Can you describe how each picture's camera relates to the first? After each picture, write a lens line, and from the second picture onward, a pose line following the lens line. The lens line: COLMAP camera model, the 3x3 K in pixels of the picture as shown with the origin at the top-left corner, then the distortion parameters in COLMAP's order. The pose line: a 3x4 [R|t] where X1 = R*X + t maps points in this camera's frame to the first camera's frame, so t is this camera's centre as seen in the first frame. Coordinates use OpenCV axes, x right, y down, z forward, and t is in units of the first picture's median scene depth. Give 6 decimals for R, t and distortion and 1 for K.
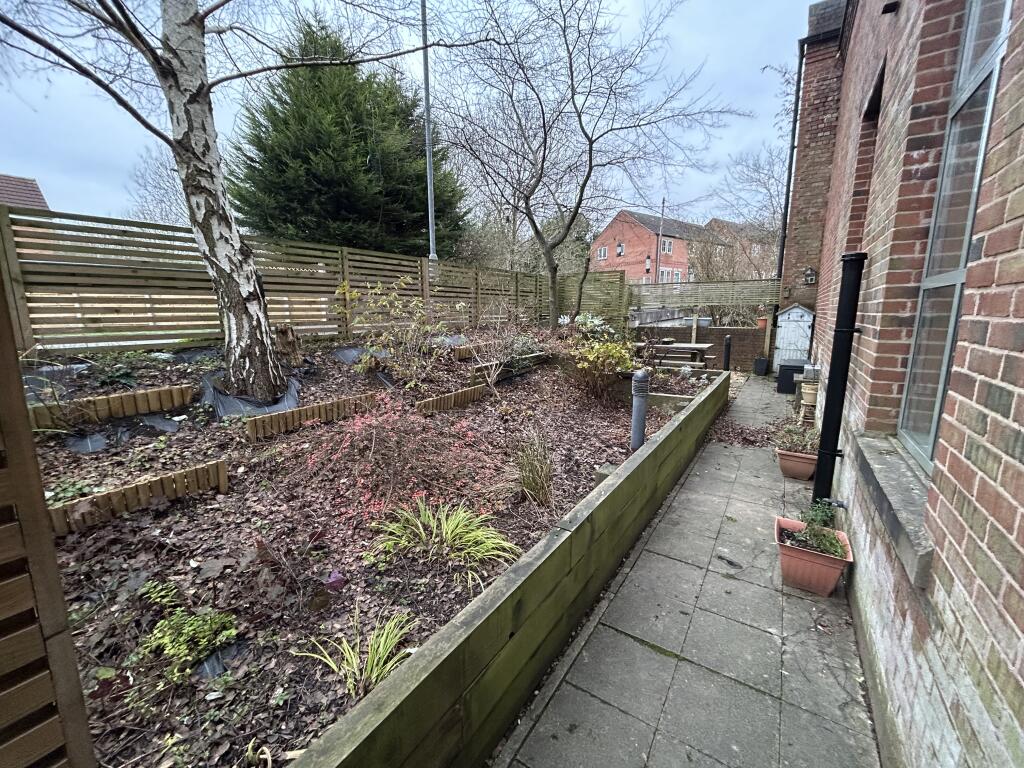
lens RADIAL K [[411.3, 0, 512.0], [0, 411.3, 384.0], [0, 0, 1]] dist [0.000218, 0.000111]
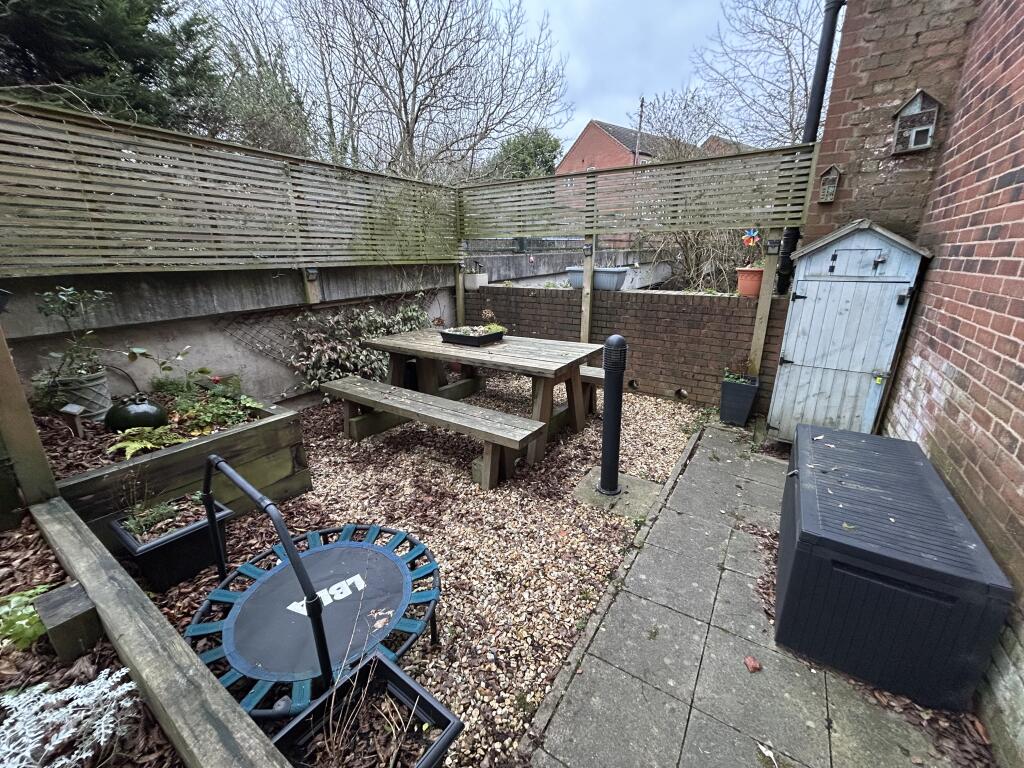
lens RADIAL K [[411.3, 0, 512.0], [0, 411.3, 384.0], [0, 0, 1]] dist [0.000218, 0.000111]
pose [[0.999996, 0.001455, 0.002410, 0.422927], [-0.001738, 0.992545, 0.121866, -0.109662], [-0.002214, -0.121869, 0.992544, 0.668727]]
